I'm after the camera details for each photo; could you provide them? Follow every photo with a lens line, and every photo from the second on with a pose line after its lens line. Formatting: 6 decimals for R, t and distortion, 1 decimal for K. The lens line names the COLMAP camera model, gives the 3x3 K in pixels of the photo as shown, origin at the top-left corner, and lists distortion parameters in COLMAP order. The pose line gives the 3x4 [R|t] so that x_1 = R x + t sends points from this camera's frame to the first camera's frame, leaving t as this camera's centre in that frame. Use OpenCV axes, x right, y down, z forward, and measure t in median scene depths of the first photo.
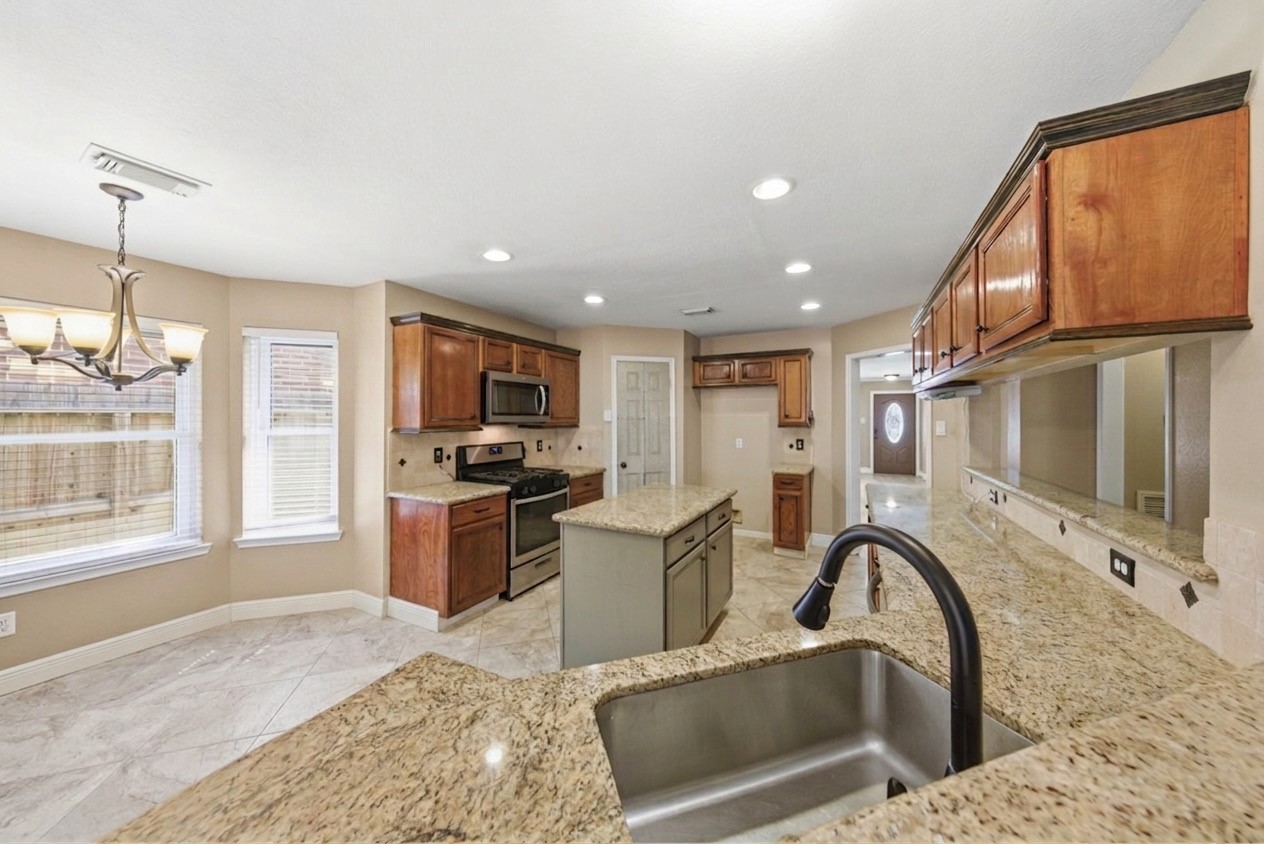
lens RADIAL K [[416.9, 0, 632.0], [0, 416.9, 416.9], [0, 0, 1]] dist [0.000946, -0.000078]
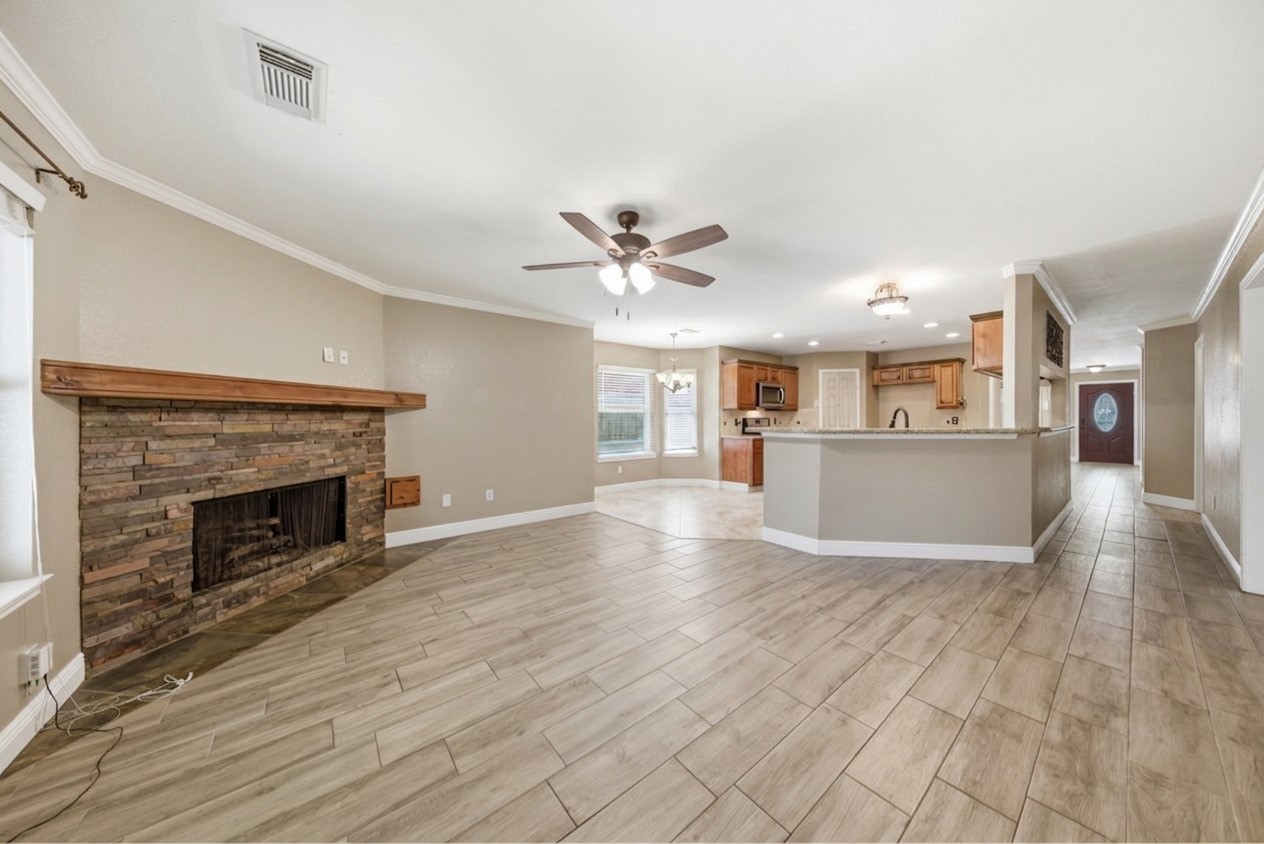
lens RADIAL K [[403.3, 0, 636.4], [0, 403.3, 418.1], [0, 0, 1]] dist [0.007017, -0.000129]
pose [[0.921535, -0.006376, -0.388244, -0.130603], [0.006112, 0.999979, -0.001914, 0.074539], [0.388248, -0.000610, 0.921555, -1.145718]]
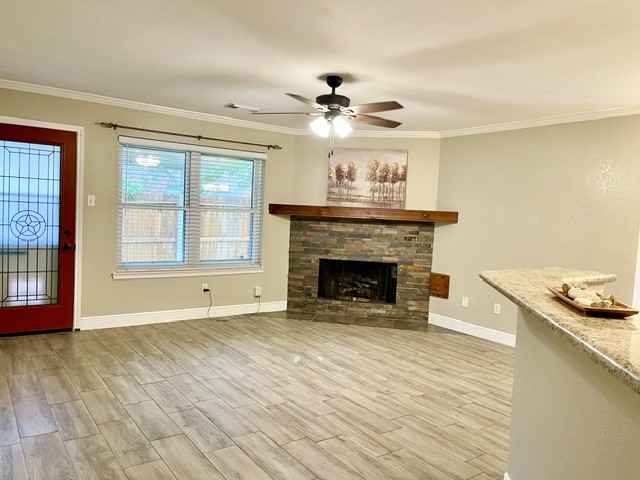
lens RADIAL K [[482.8, 0, 319.9], [0, 482.8, 248.2], [0, 0, 1]] dist [0.040552, -0.002071]
pose [[-0.440282, 0.043736, -0.896793, 0.642501], [-0.049440, 0.996117, 0.072853, 0.026790], [0.896497, 0.076413, -0.436410, 0.042497]]
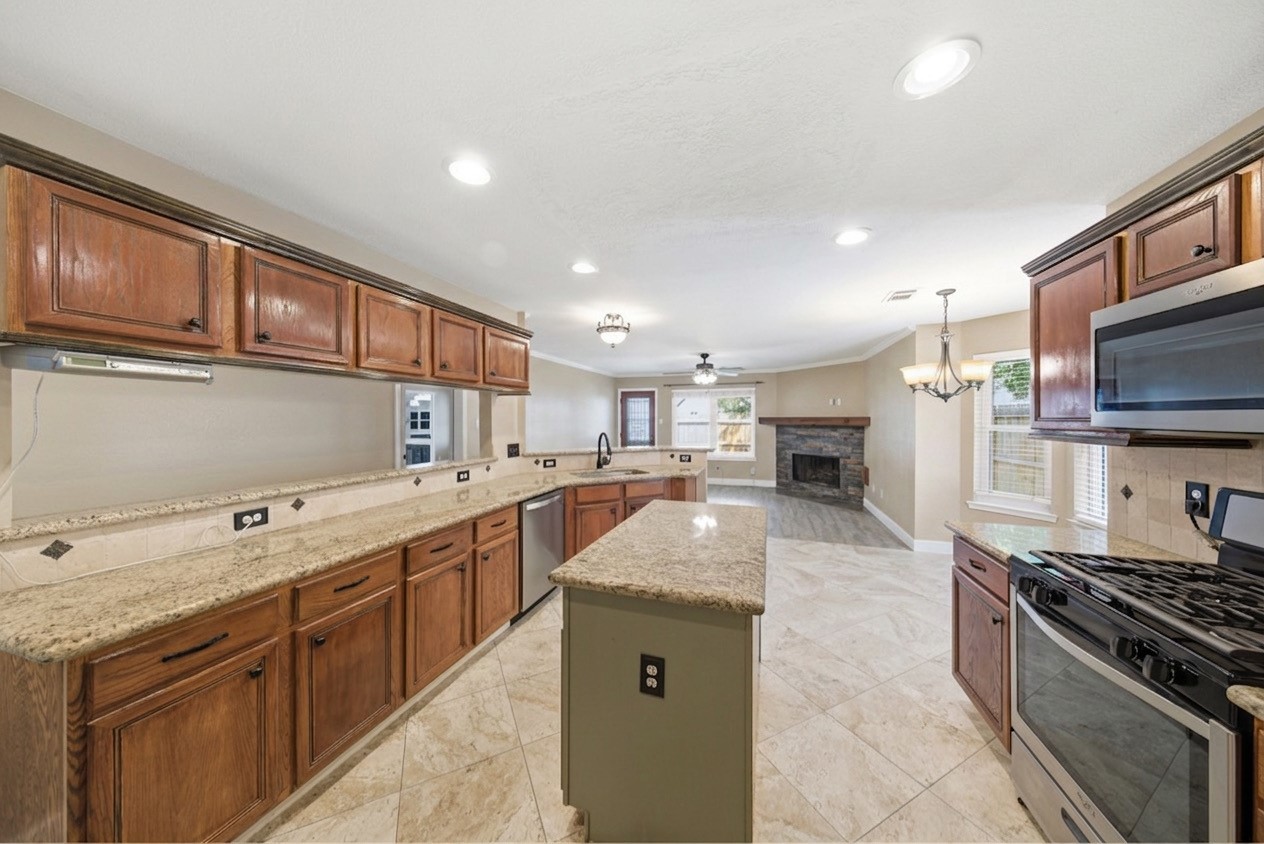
lens RADIAL K [[398.8, 0, 636.9], [0, 398.8, 416.1], [0, 0, 1]] dist [0.000421, -0.000063]
pose [[-0.984457, -0.001796, -0.175618, 0.217328], [-0.000988, 0.999989, -0.004688, 0.004495], [0.175625, -0.004442, -0.984447, 1.342603]]
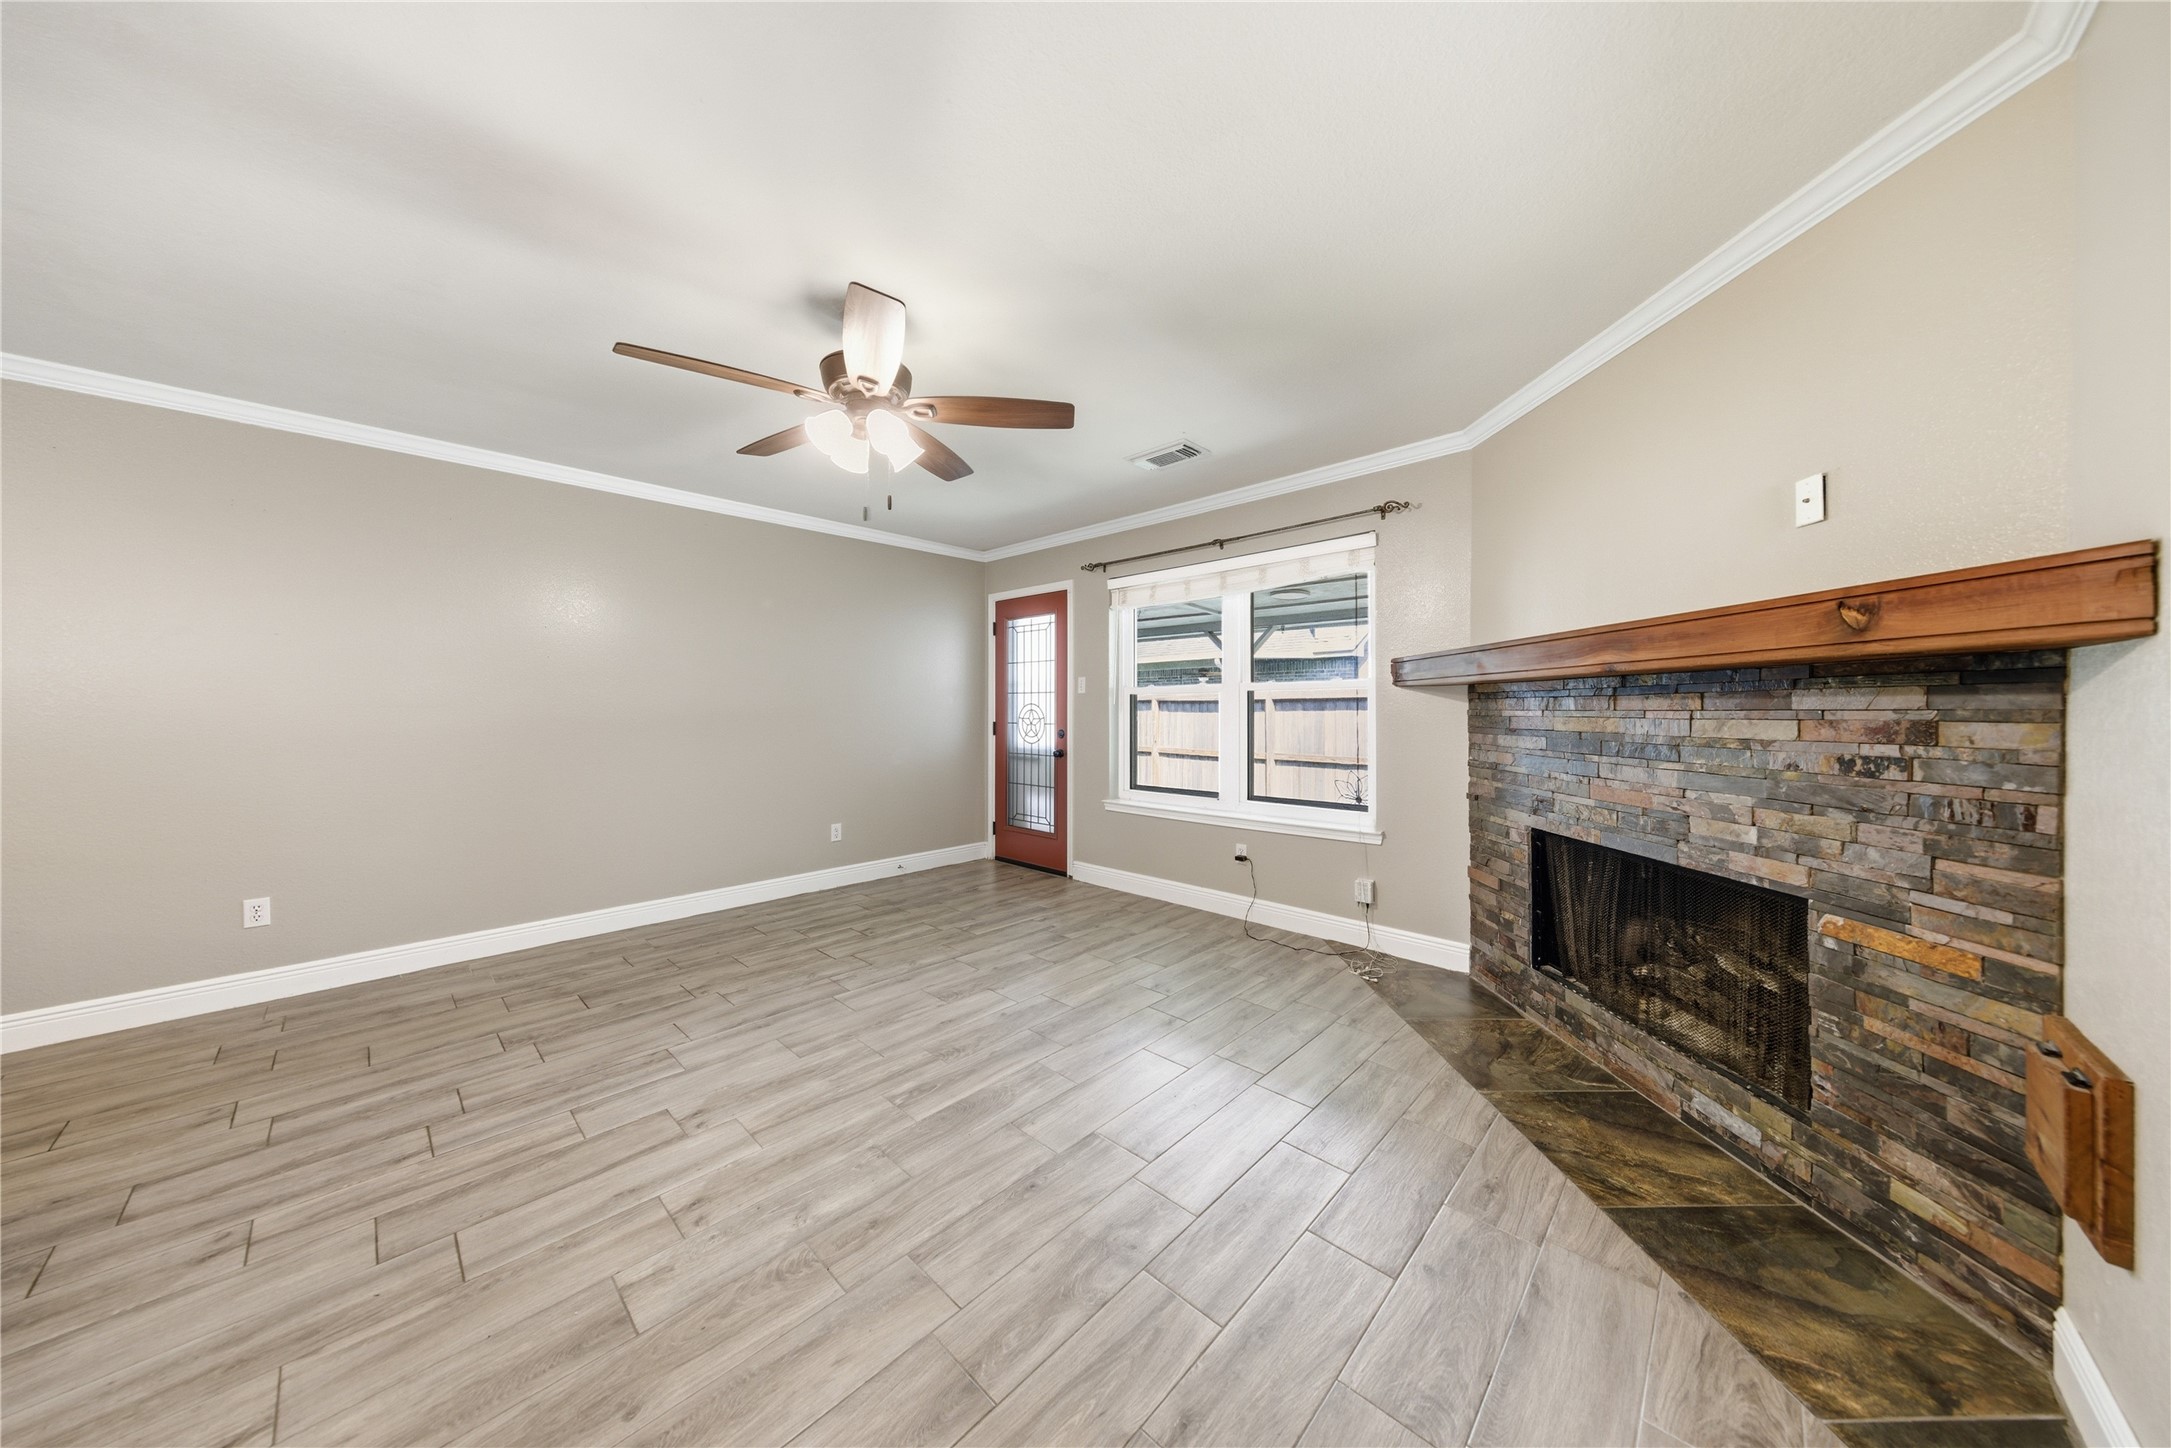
lens RADIAL K [[692.7, 0, 1093.0], [0, 692.7, 717.3], [0, 0, 1]] dist [0.007017, -0.000129]
pose [[-0.965649, -0.005250, 0.259798, -0.809778], [-0.001473, 0.999890, 0.014731, 0.070377], [-0.259847, 0.013843, -0.965551, 0.114137]]
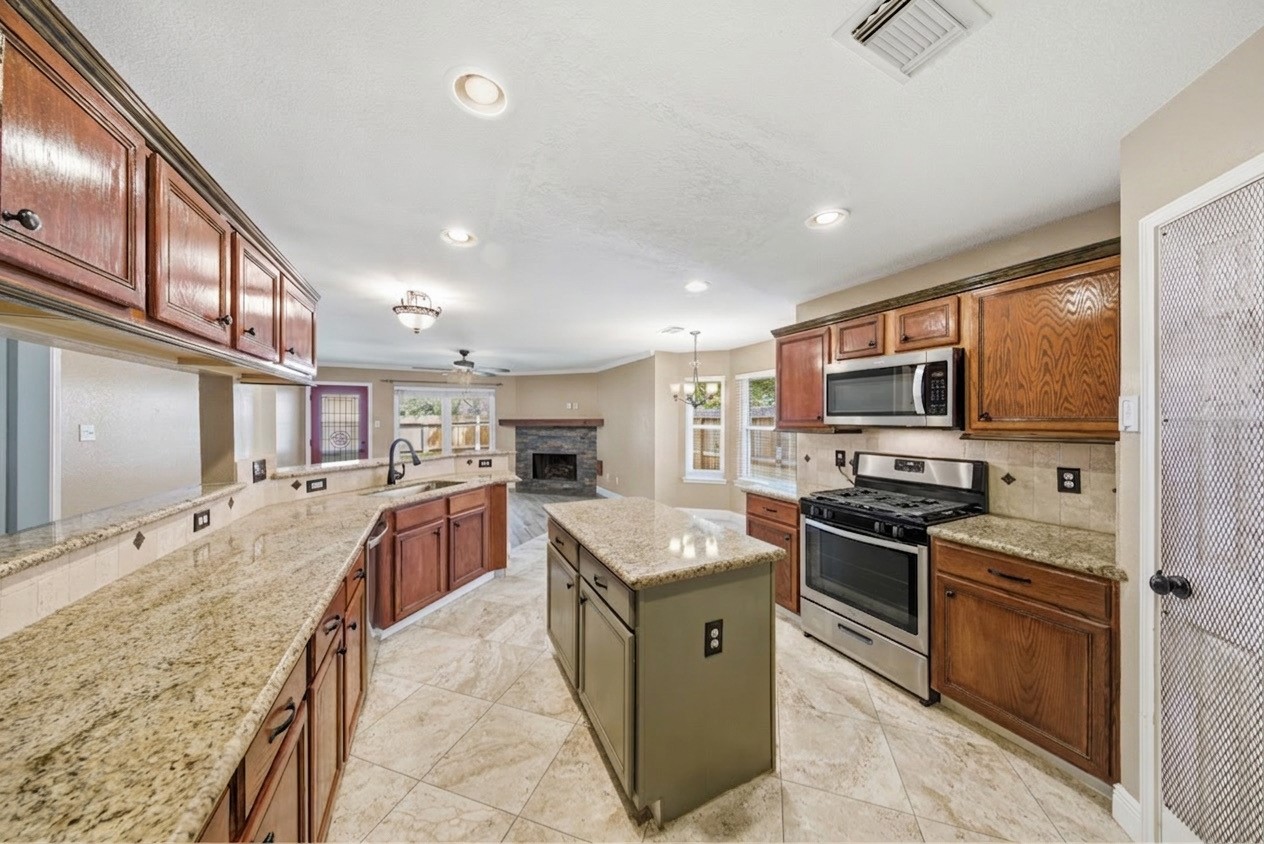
lens RADIAL K [[394.8, 0, 641.4], [0, 394.8, 418.8], [0, 0, 1]] dist [0.000880, -0.000020]
pose [[-0.568276, -0.003024, -0.822833, 0.548183], [-0.000340, 0.999994, -0.003440, 0.004363], [0.822838, -0.001676, -0.568273, 1.156887]]
